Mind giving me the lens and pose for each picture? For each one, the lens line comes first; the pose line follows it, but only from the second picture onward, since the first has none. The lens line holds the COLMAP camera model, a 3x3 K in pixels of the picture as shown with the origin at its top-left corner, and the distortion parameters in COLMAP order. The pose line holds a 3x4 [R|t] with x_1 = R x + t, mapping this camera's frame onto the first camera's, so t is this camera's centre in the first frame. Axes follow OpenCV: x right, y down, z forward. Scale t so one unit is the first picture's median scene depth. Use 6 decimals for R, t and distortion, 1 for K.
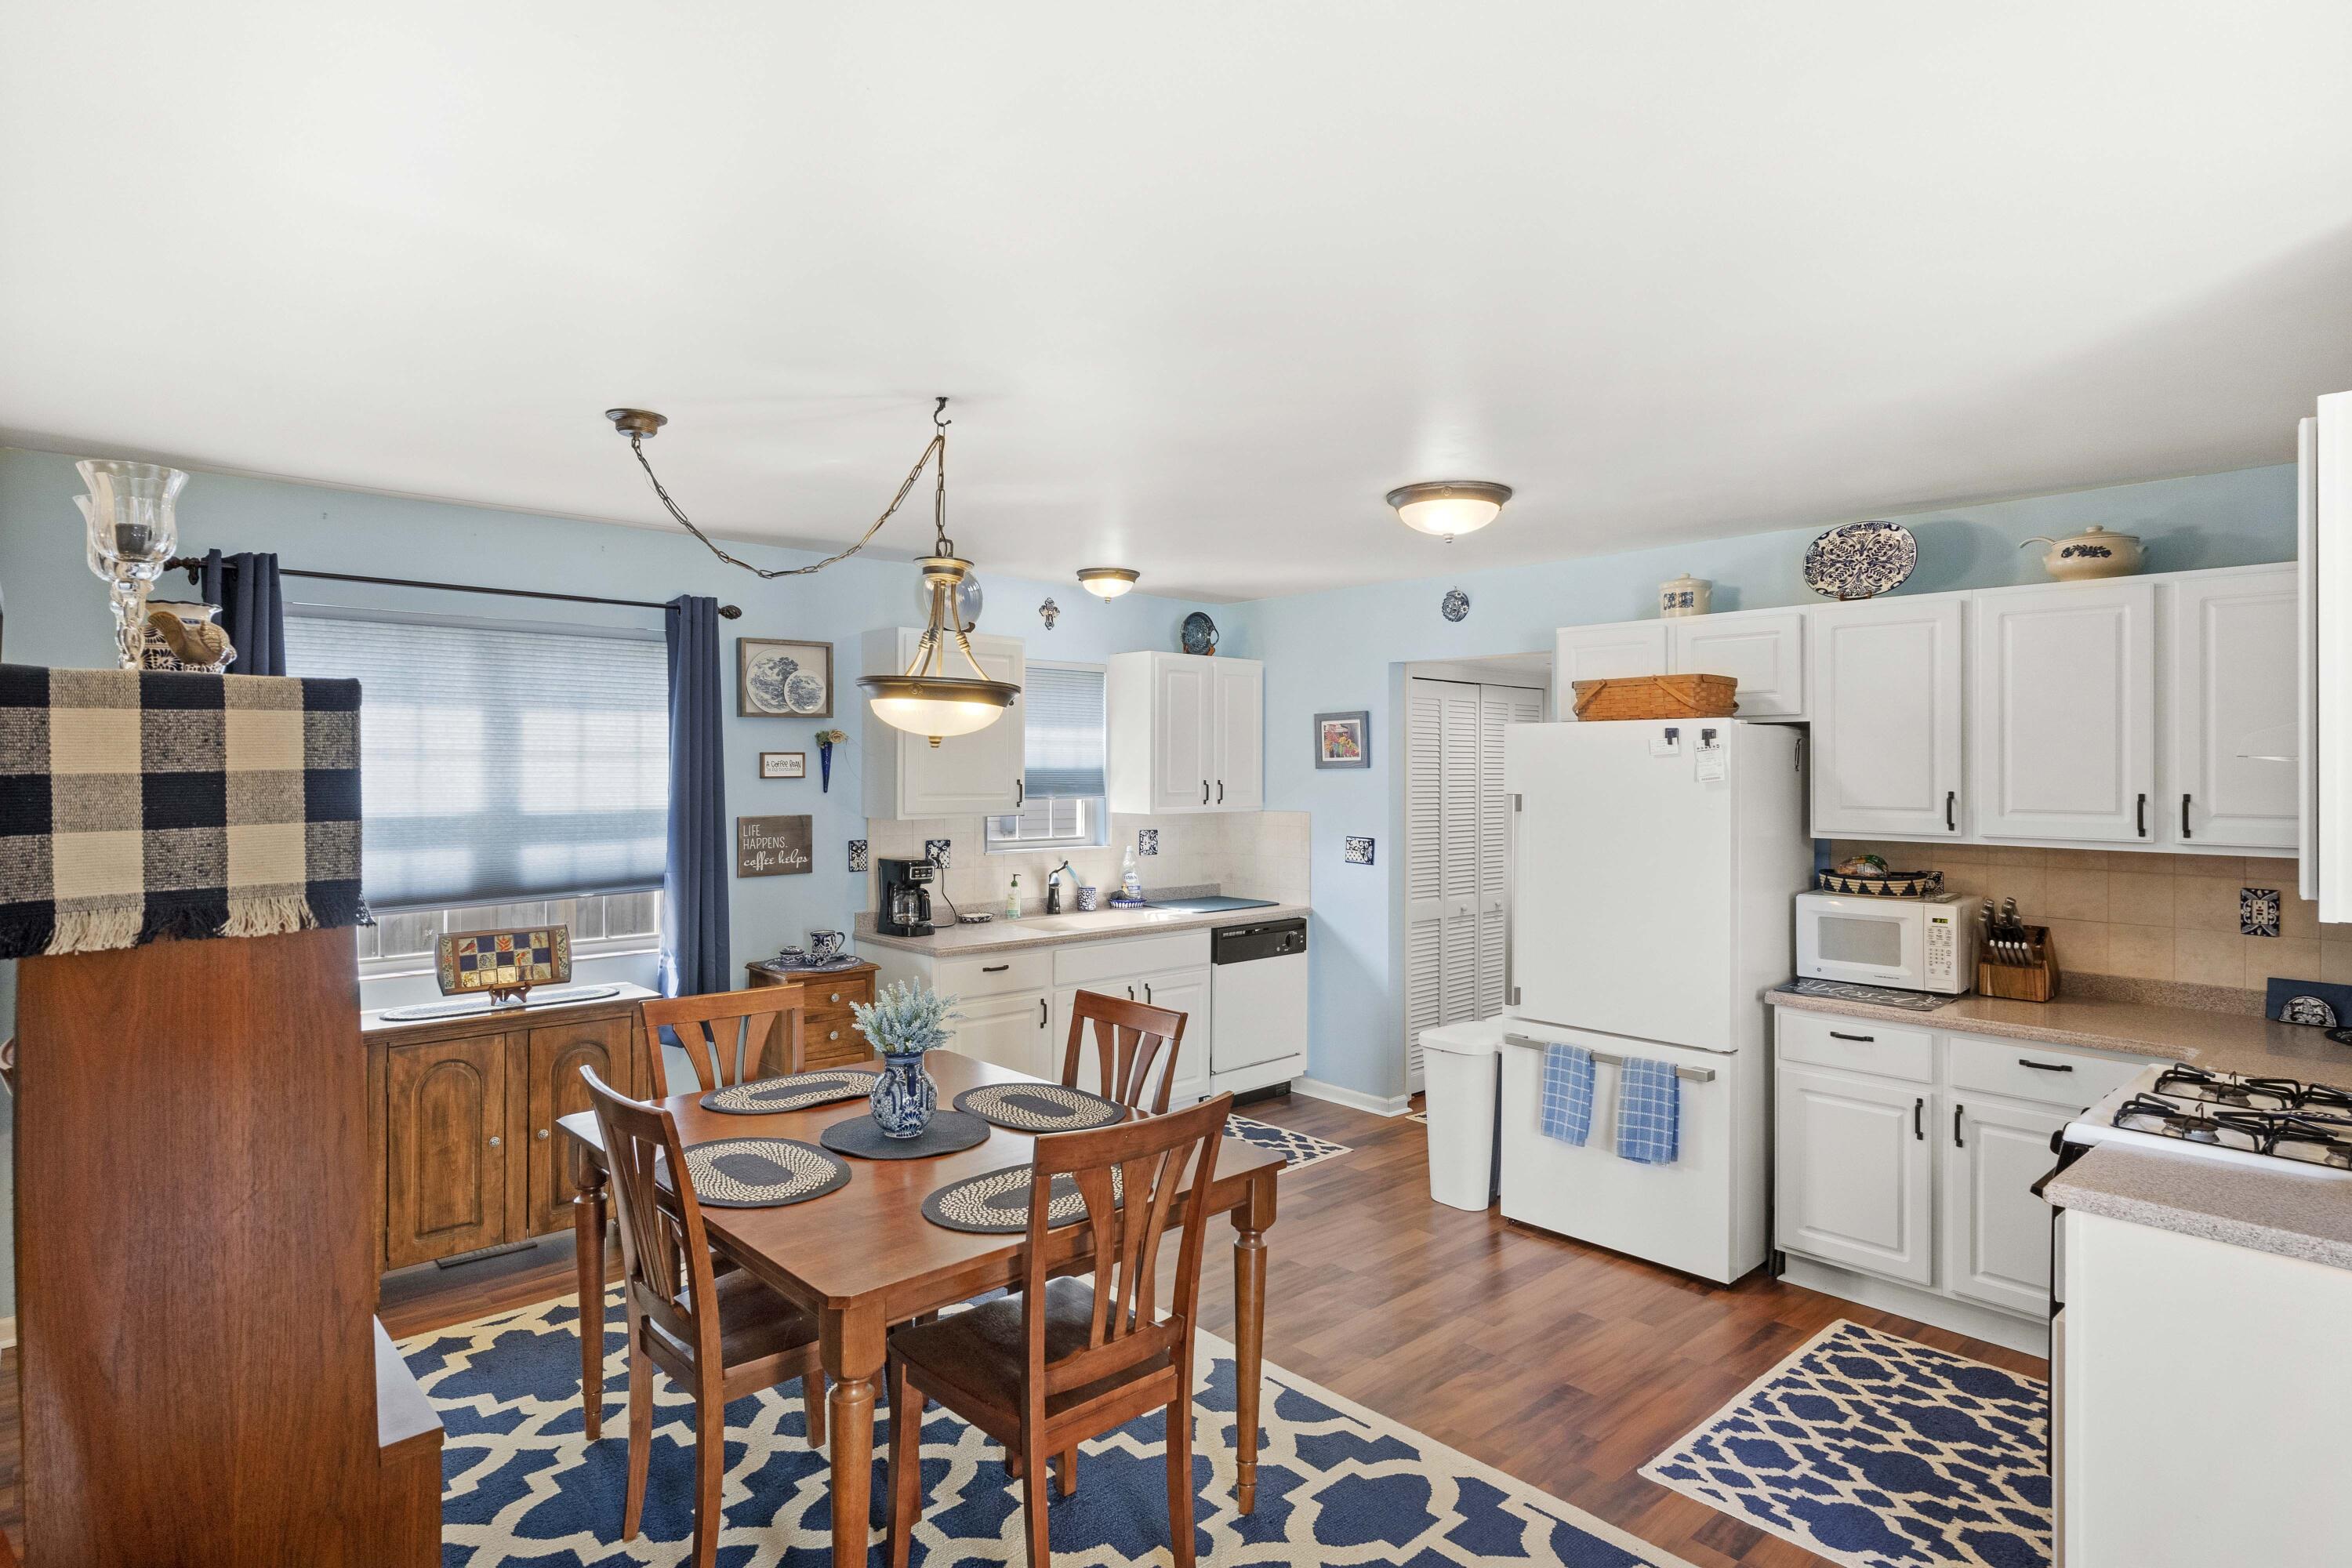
lens RADIAL K [[1248.1, 0, 1172.7], [0, 1248.1, 750.5], [0, 0, 1]] dist [0.004456, 0.000305]
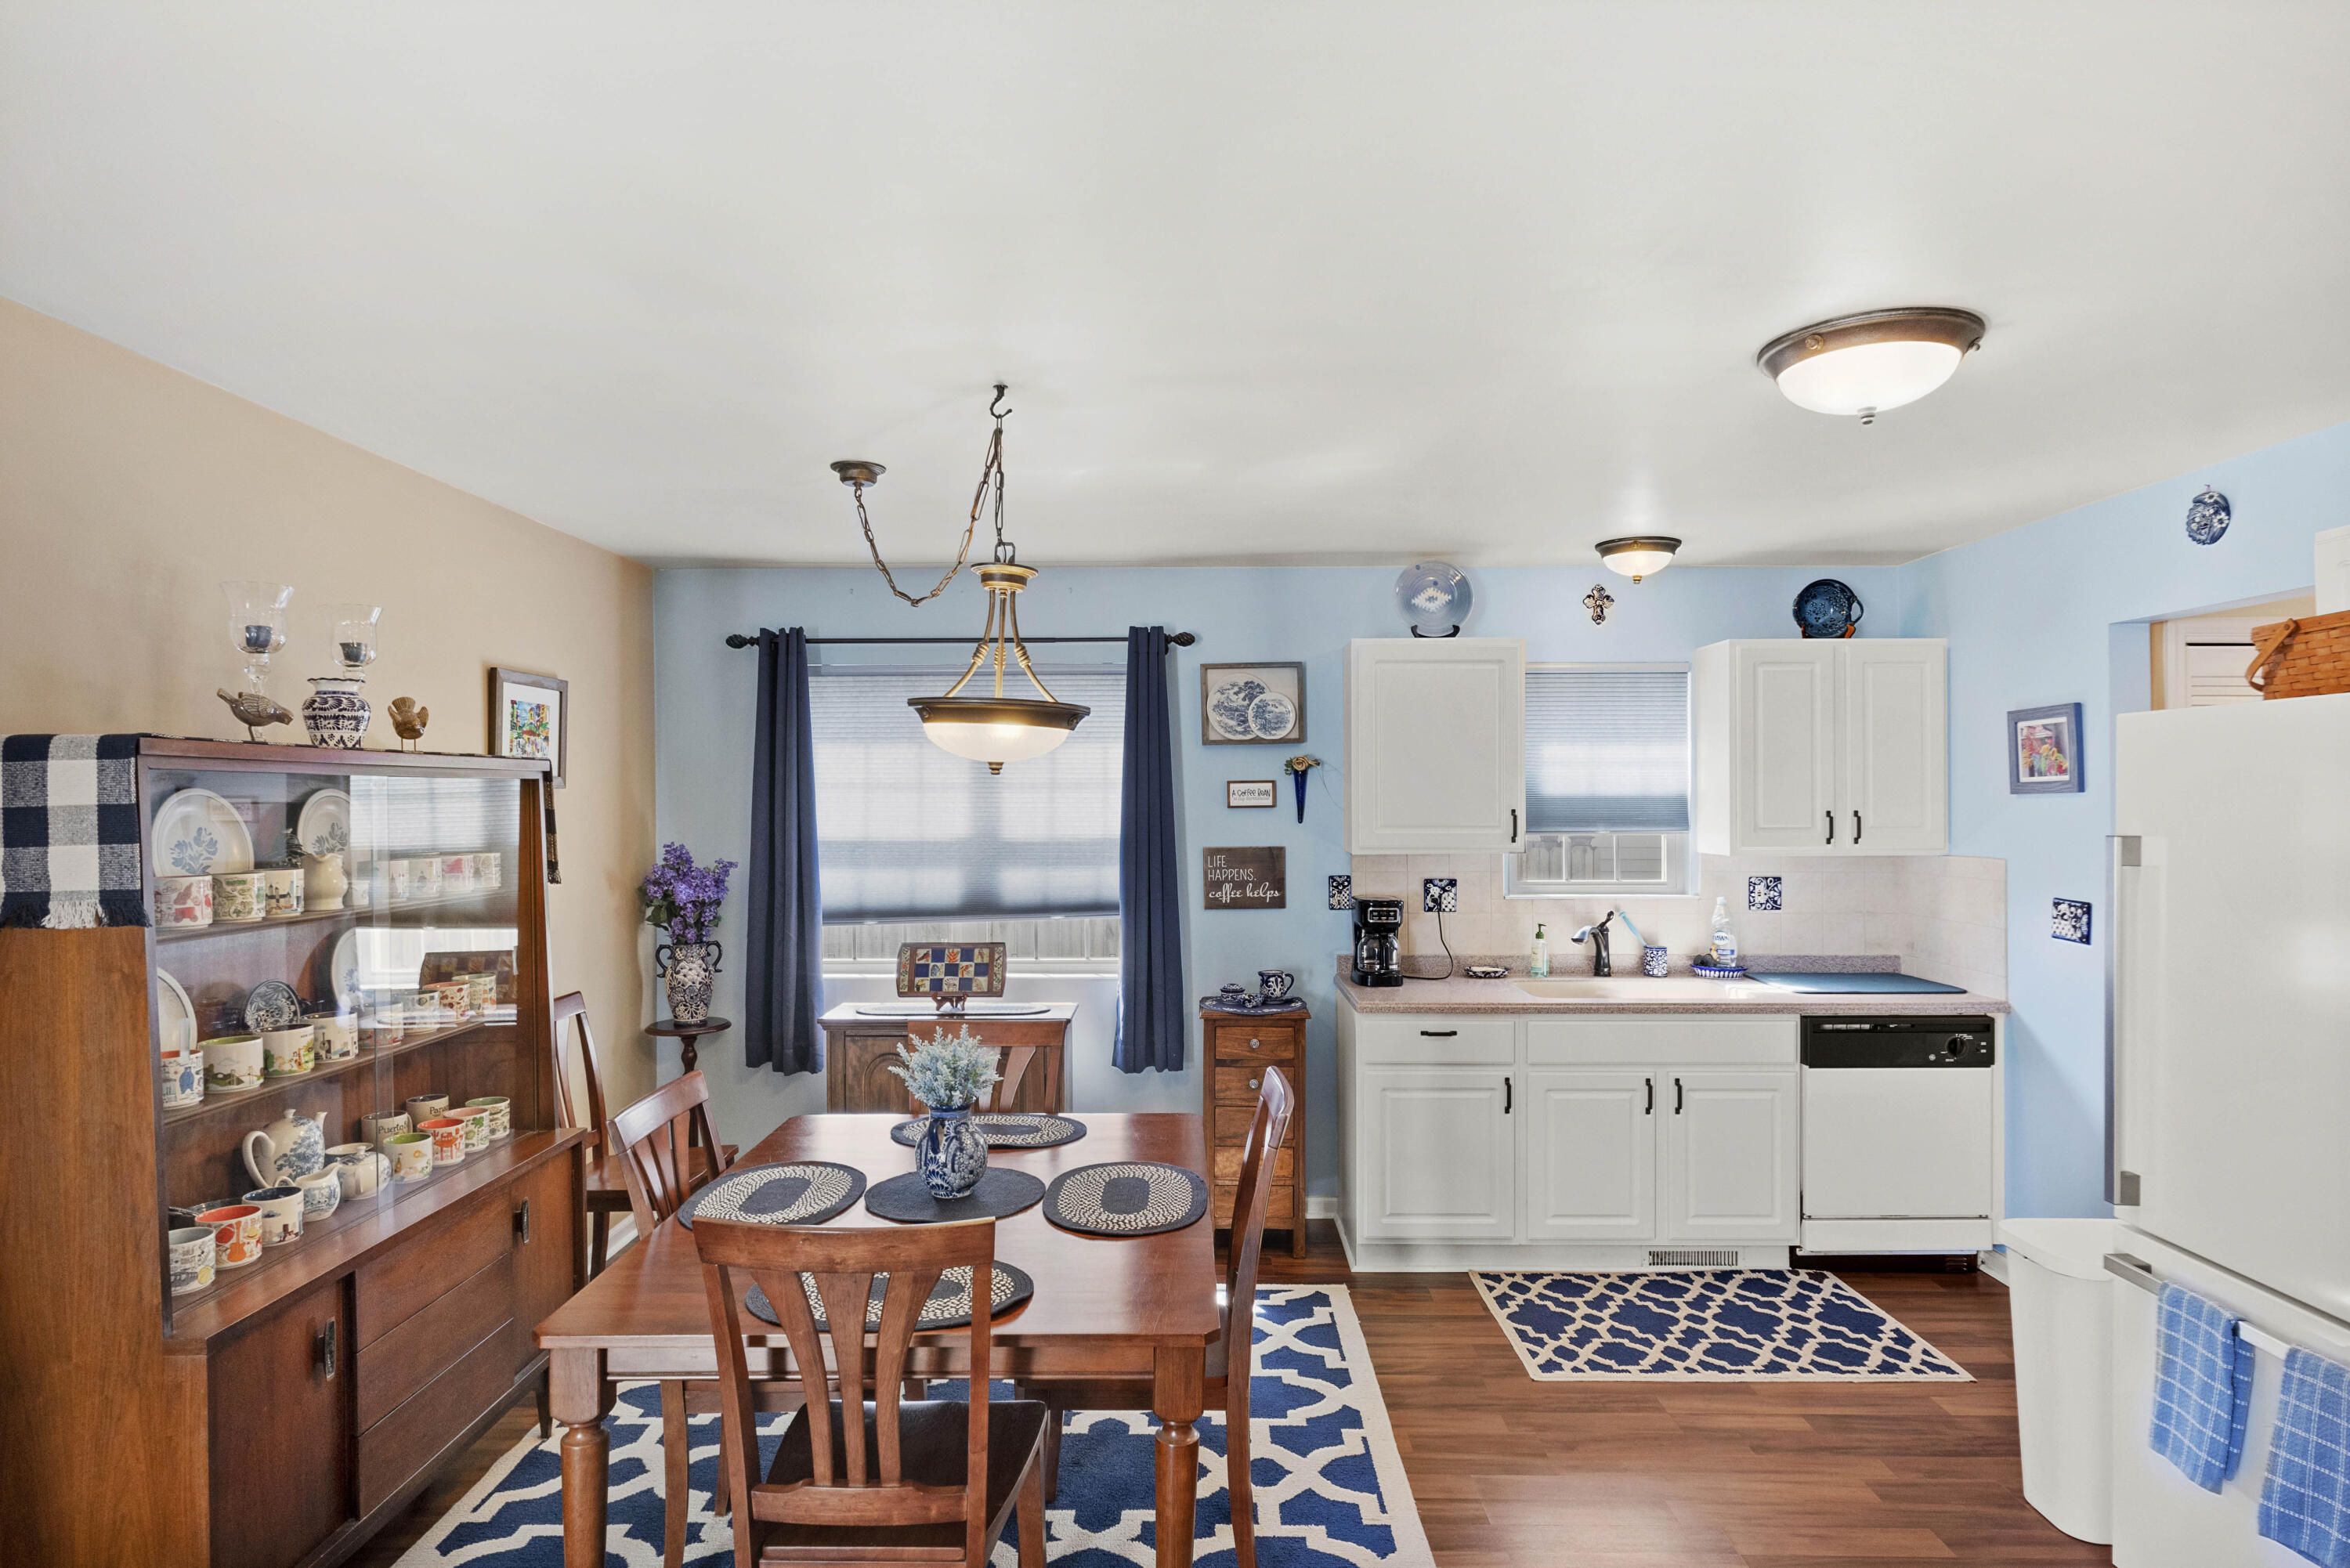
lens RADIAL K [[1285.2, 0, 1175.0], [0, 1285.2, 784.0], [0, 0, 1]] dist [0.005142, -0.011559]
pose [[0.728426, -0.011230, -0.685032, 0.326450], [0.015254, 0.999884, -0.000172, 0.003579], [0.684955, -0.010325, 0.728513, 0.248564]]
